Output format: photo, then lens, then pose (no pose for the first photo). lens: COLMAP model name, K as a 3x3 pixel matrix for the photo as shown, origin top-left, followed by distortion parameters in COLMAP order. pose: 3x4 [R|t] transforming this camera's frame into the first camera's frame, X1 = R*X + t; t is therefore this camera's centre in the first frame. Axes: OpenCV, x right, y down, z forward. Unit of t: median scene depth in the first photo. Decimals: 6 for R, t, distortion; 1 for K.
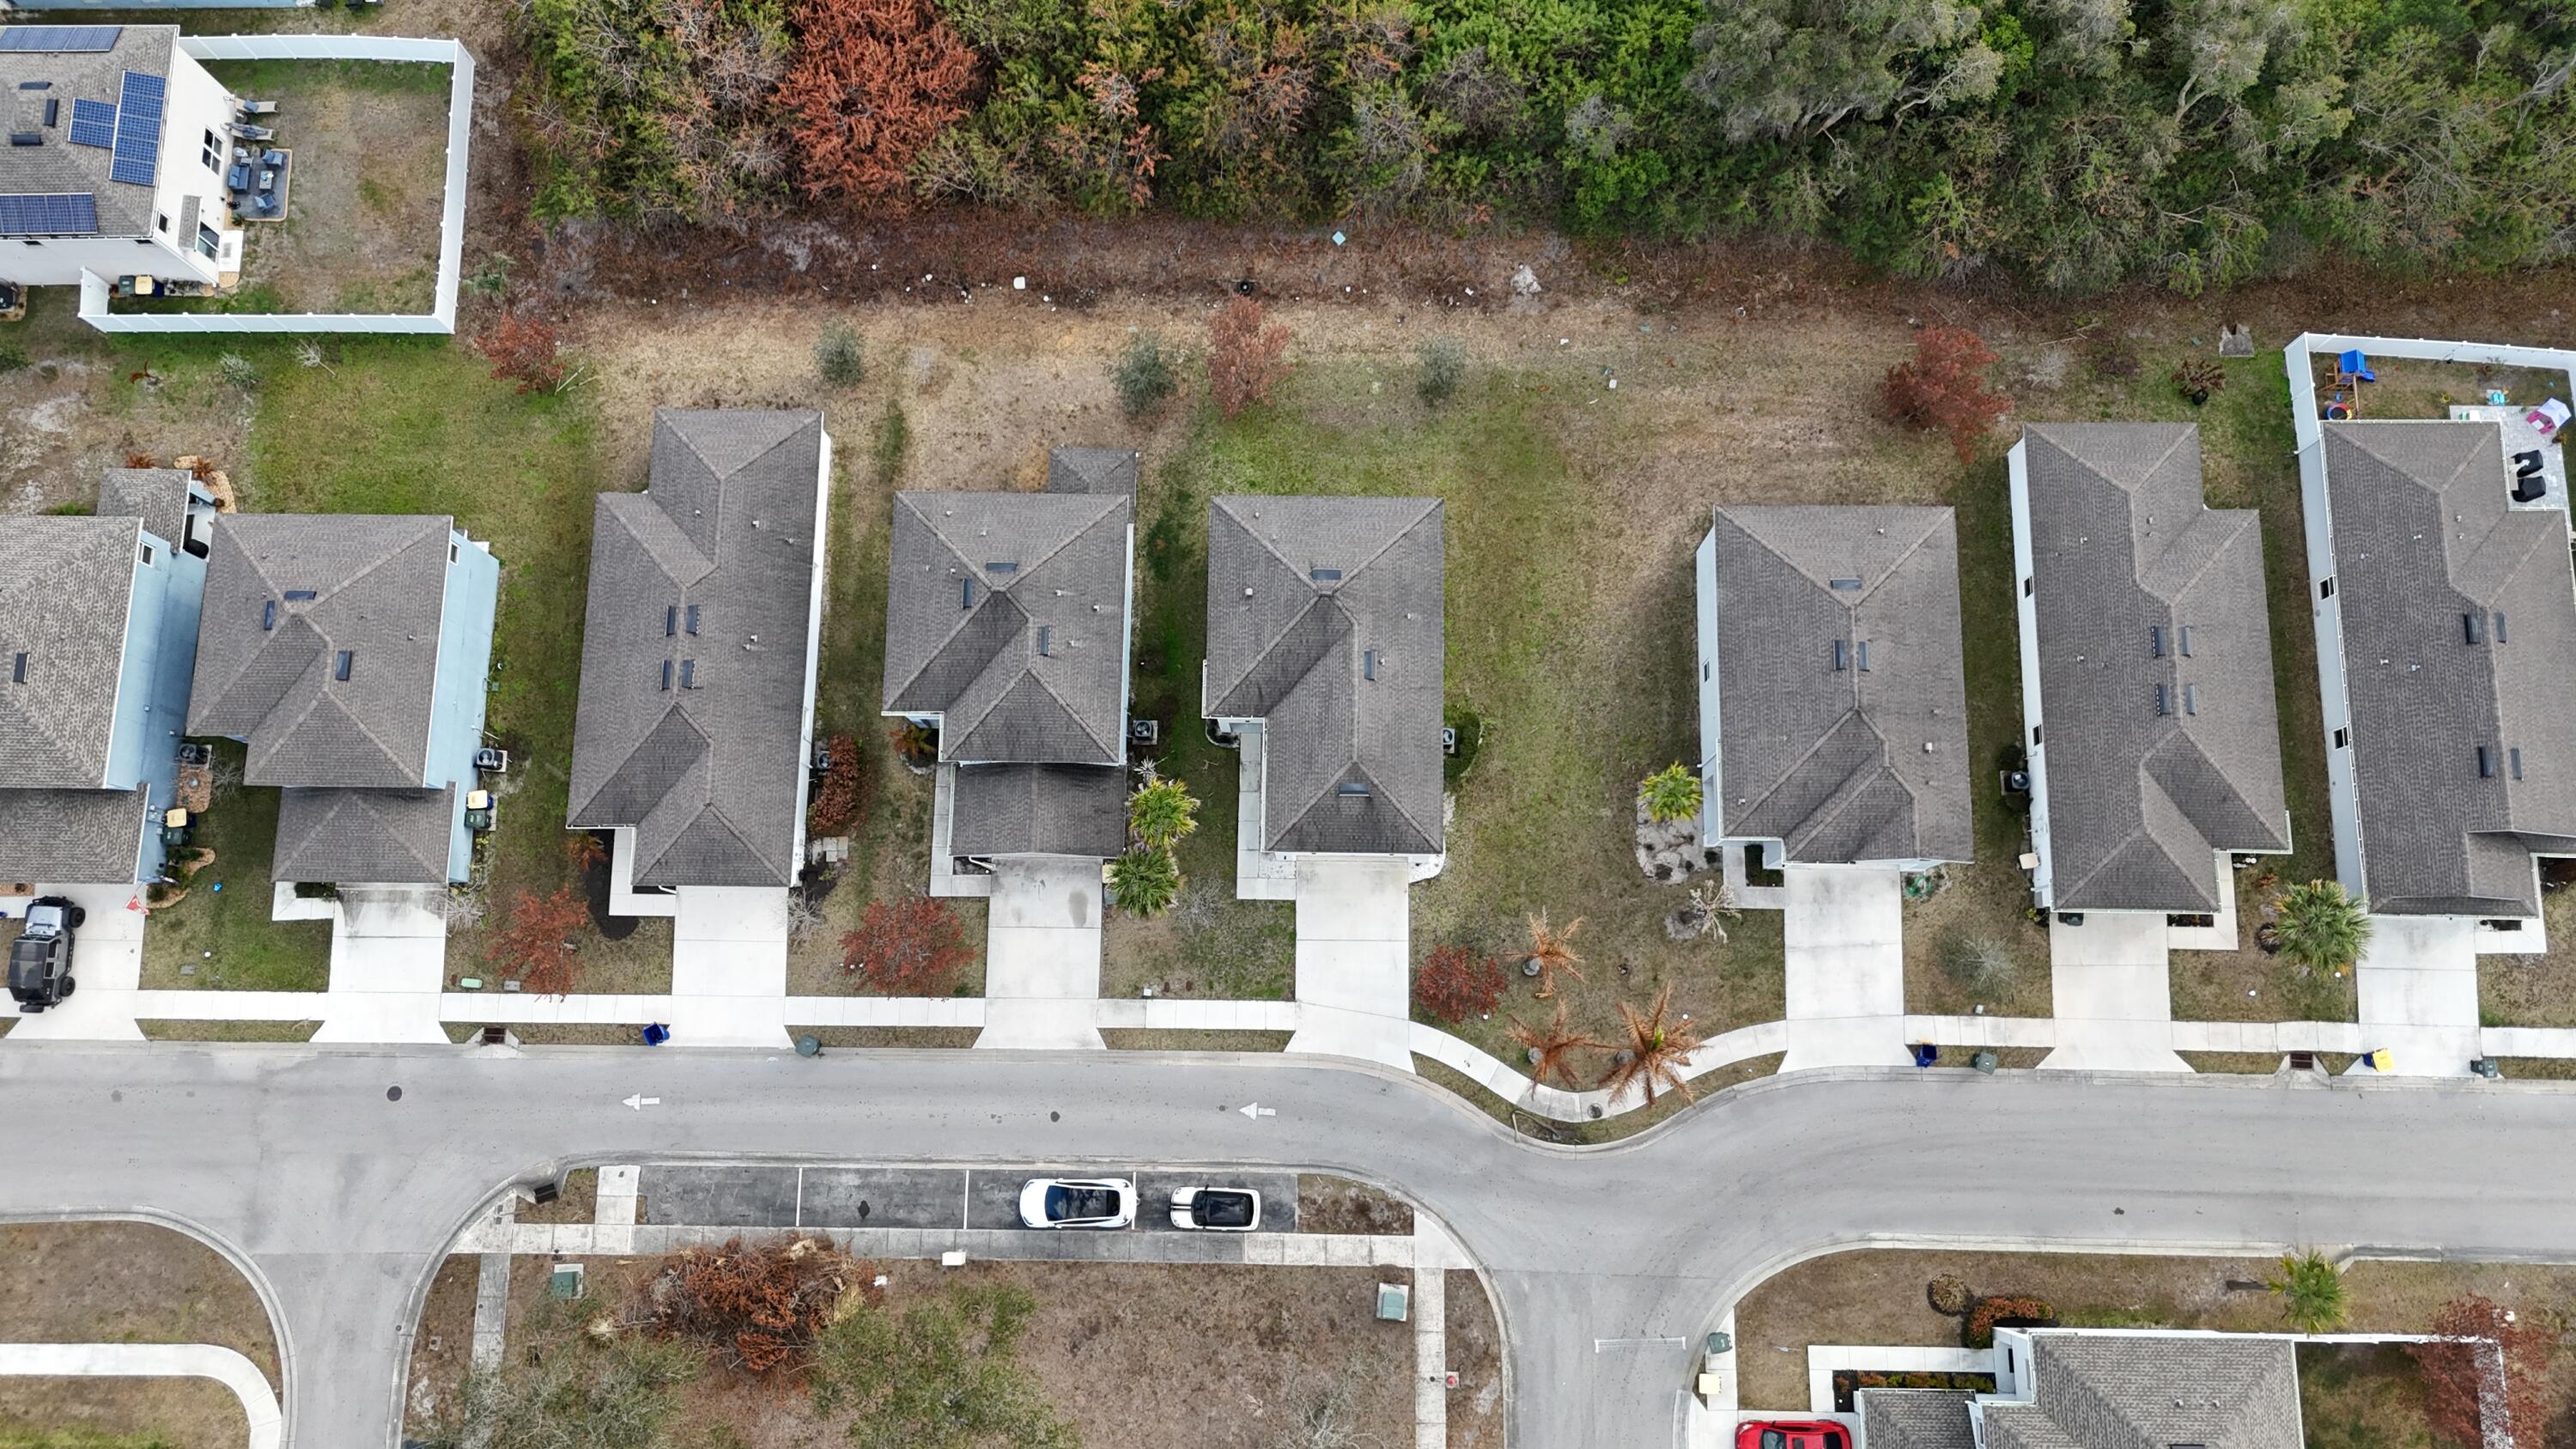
lens RADIAL K [[1900.9, 0, 1264.4], [0, 1900.9, 709.6], [0, 0, 1]] dist [0.067791, -0.061388]
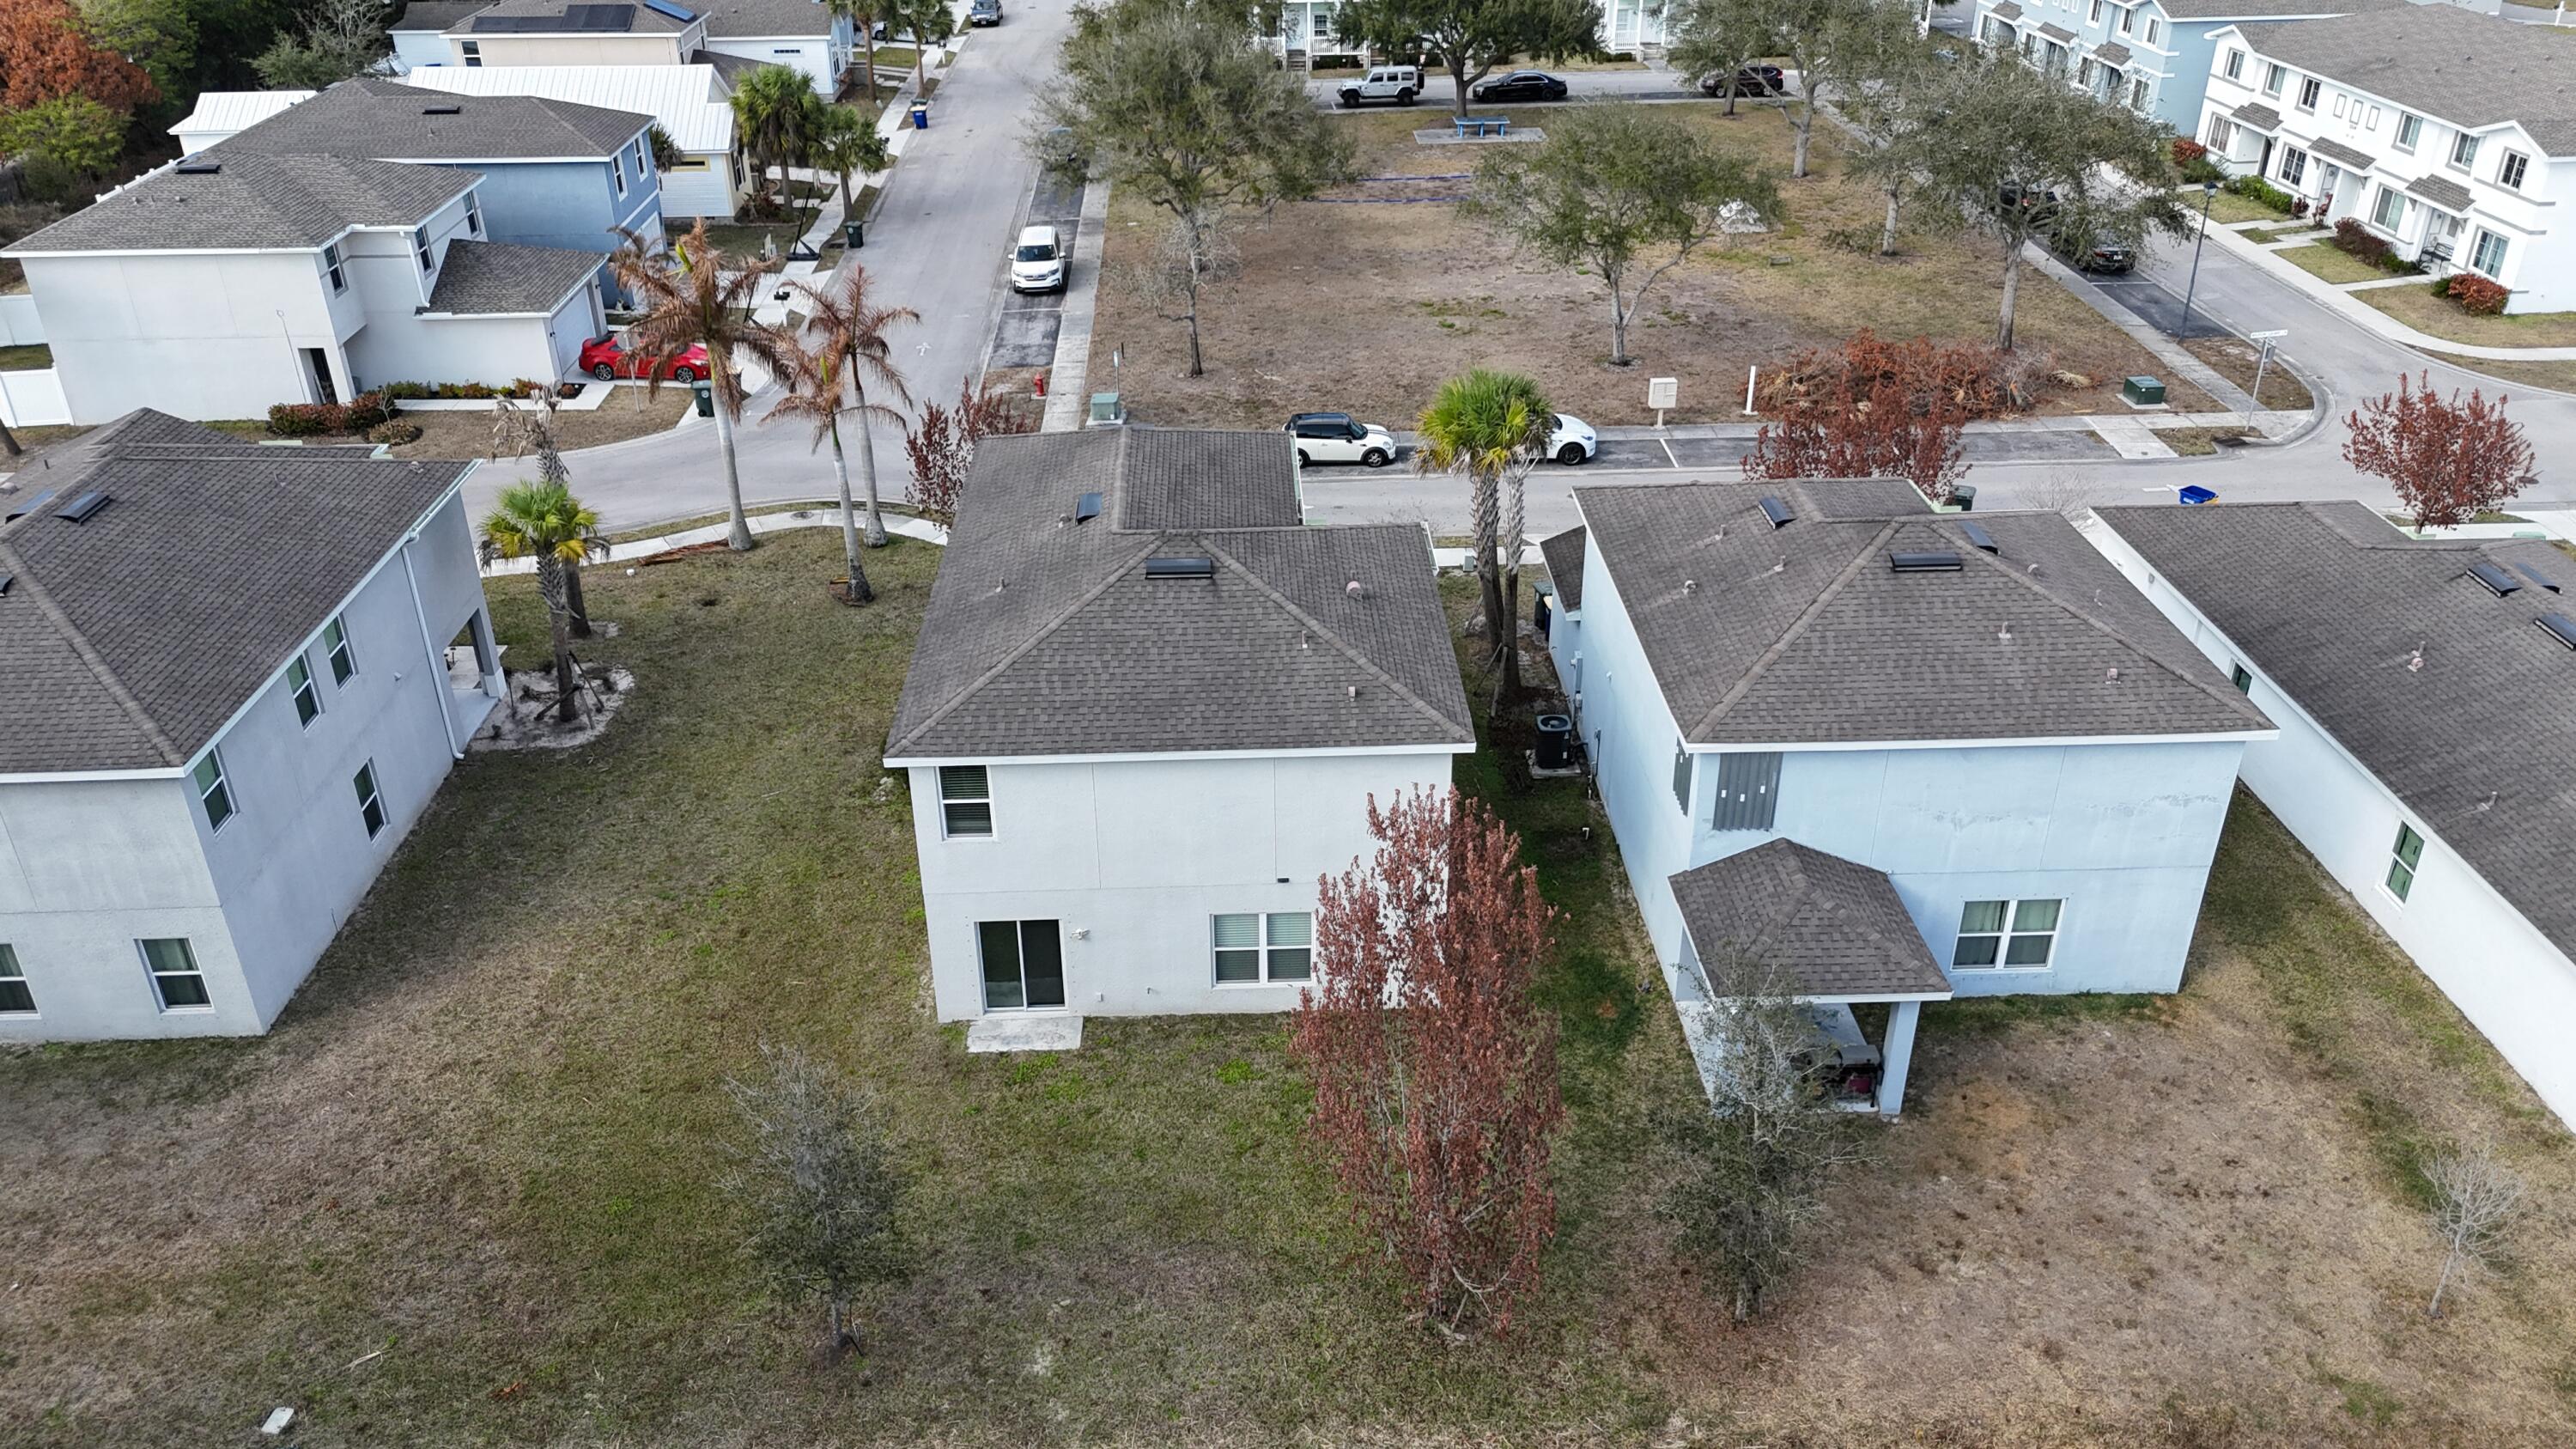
lens RADIAL K [[1900.9, 0, 1293.0], [0, 1900.9, 724.9], [0, 0, 1]] dist [0.067791, -0.061388]
pose [[-0.997664, 0.060422, -0.031867, 0.021893], [-0.048259, -0.293251, 0.954817, -0.480154], [0.048347, 0.954124, 0.295482, 0.866969]]
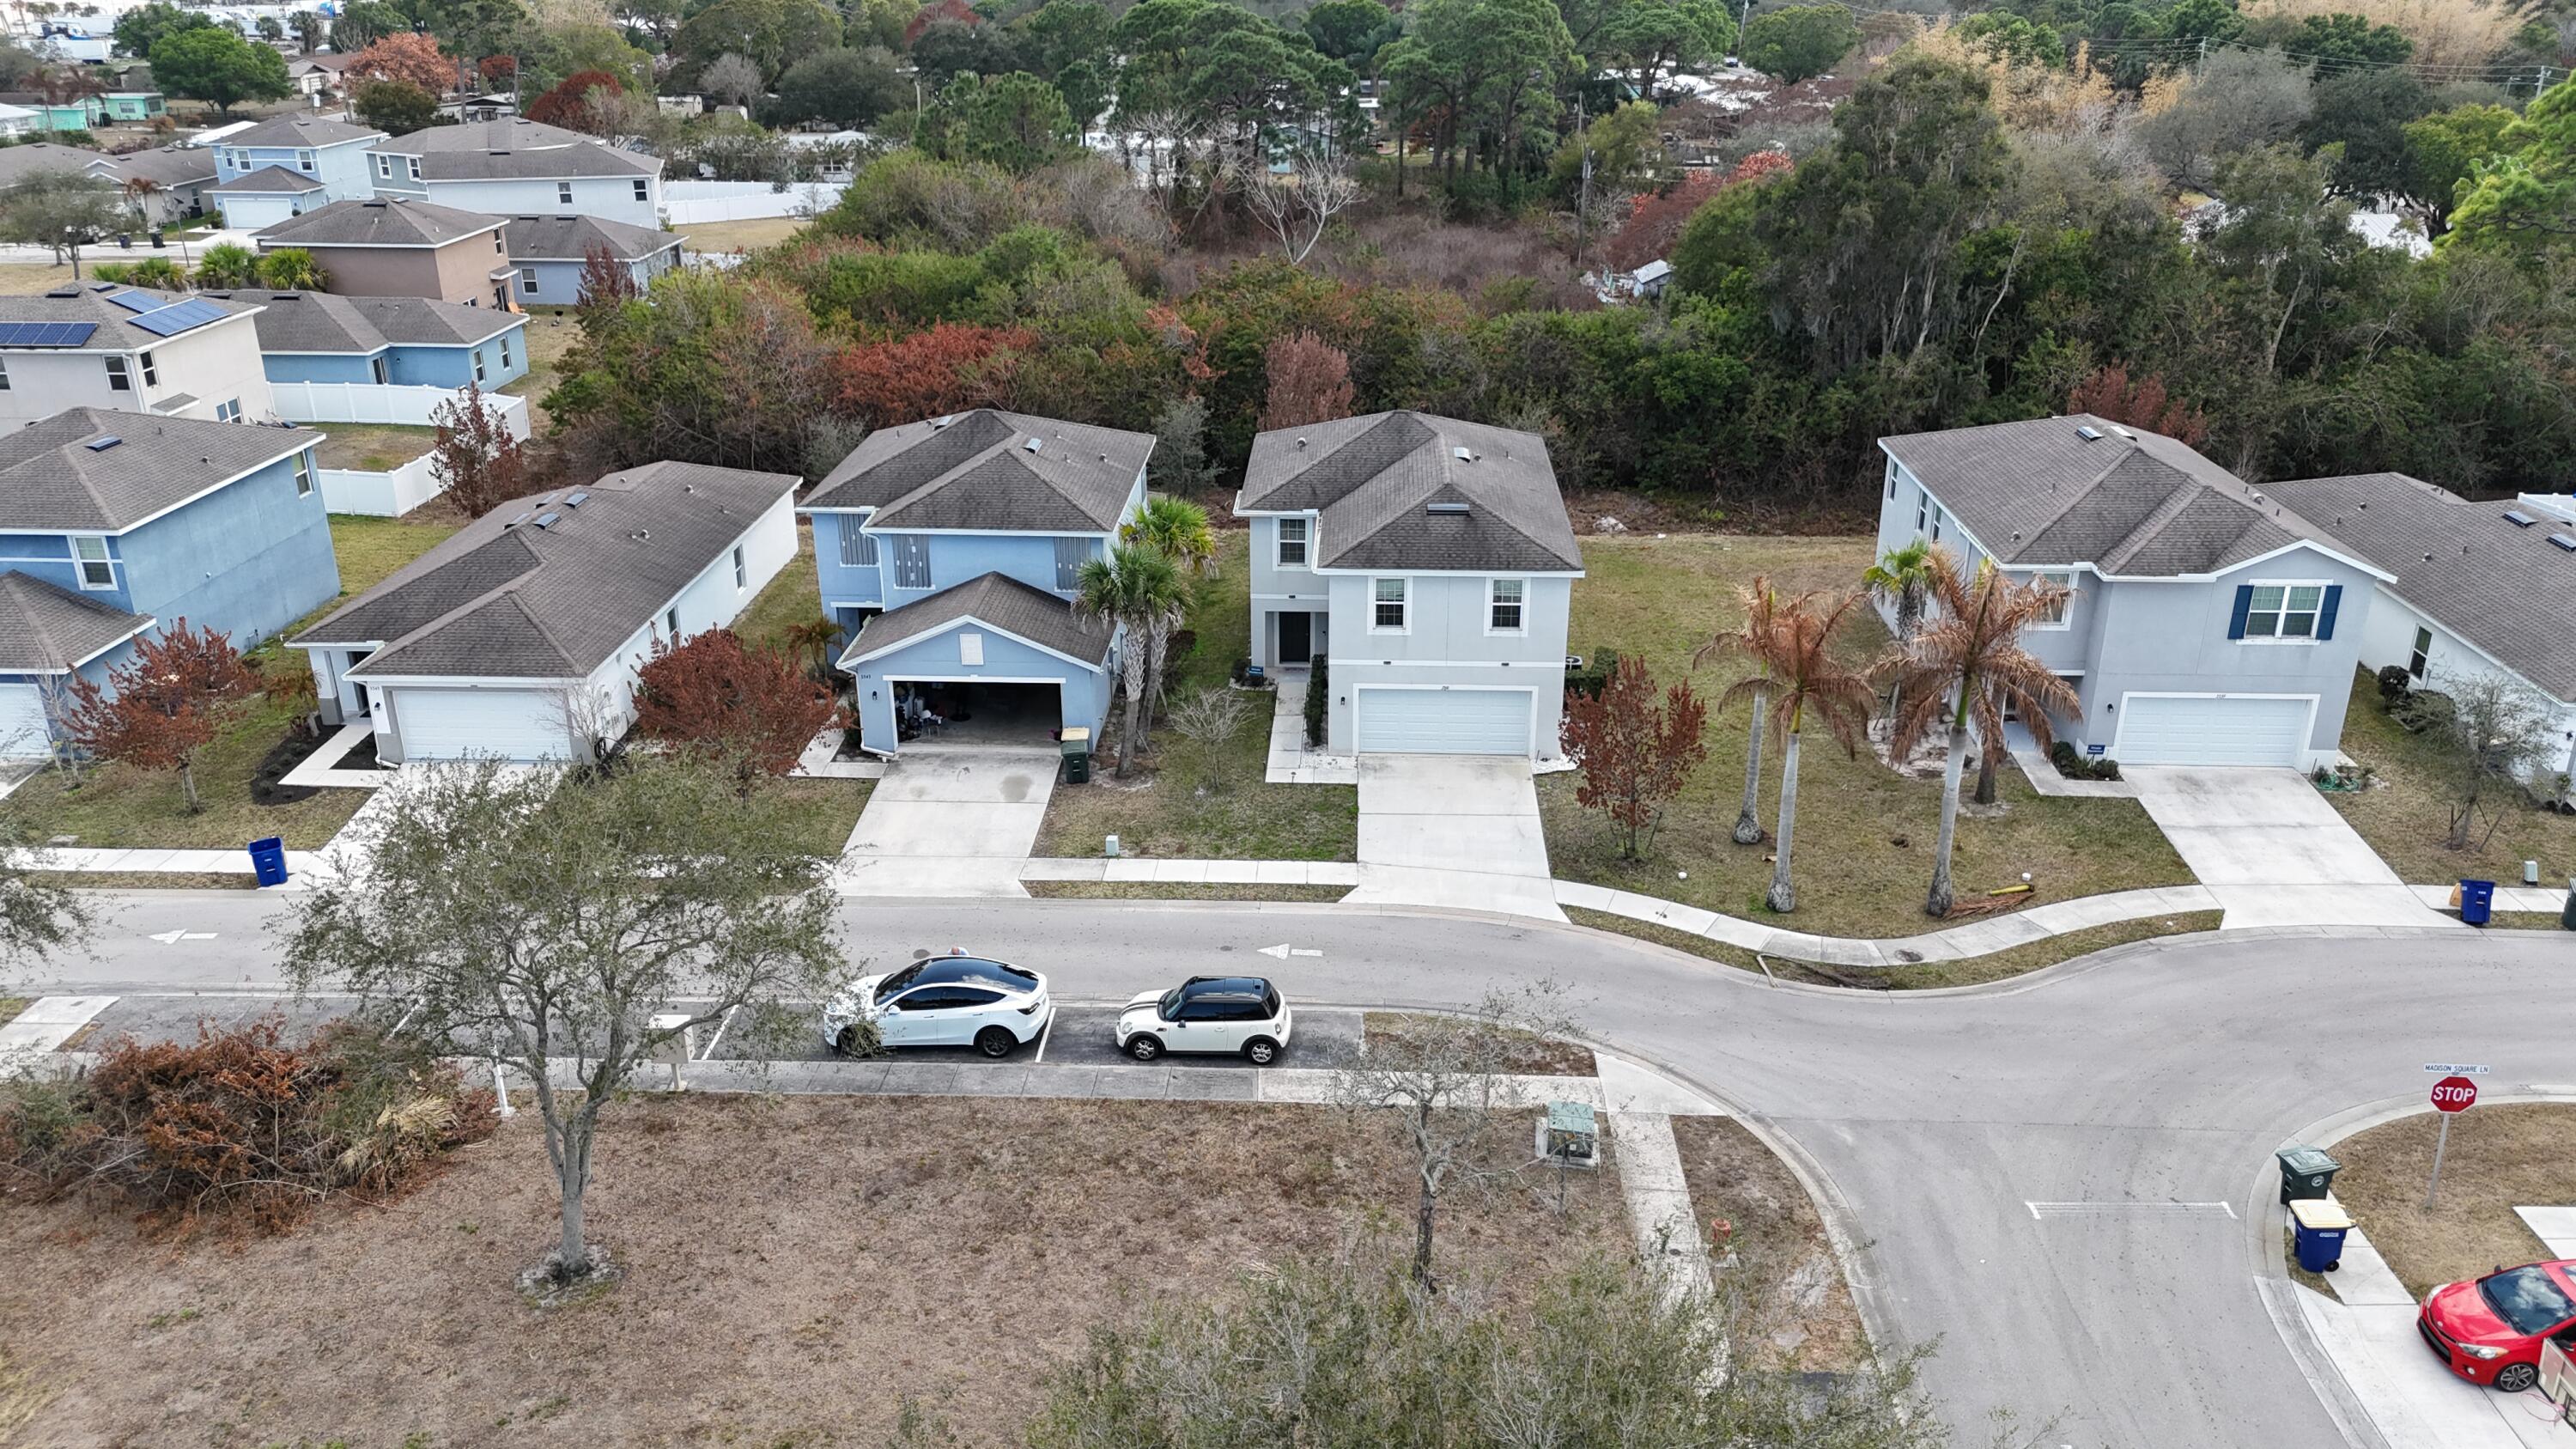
lens RADIAL K [[1900.9, 0, 1267.5], [0, 1900.9, 703.1], [0, 0, 1]] dist [0.067791, -0.061388]
pose [[0.999062, 0.037041, -0.022426, -0.000394], [-0.039214, 0.554344, -0.831363, 0.626868], [-0.018362, 0.831463, 0.555277, 0.632150]]
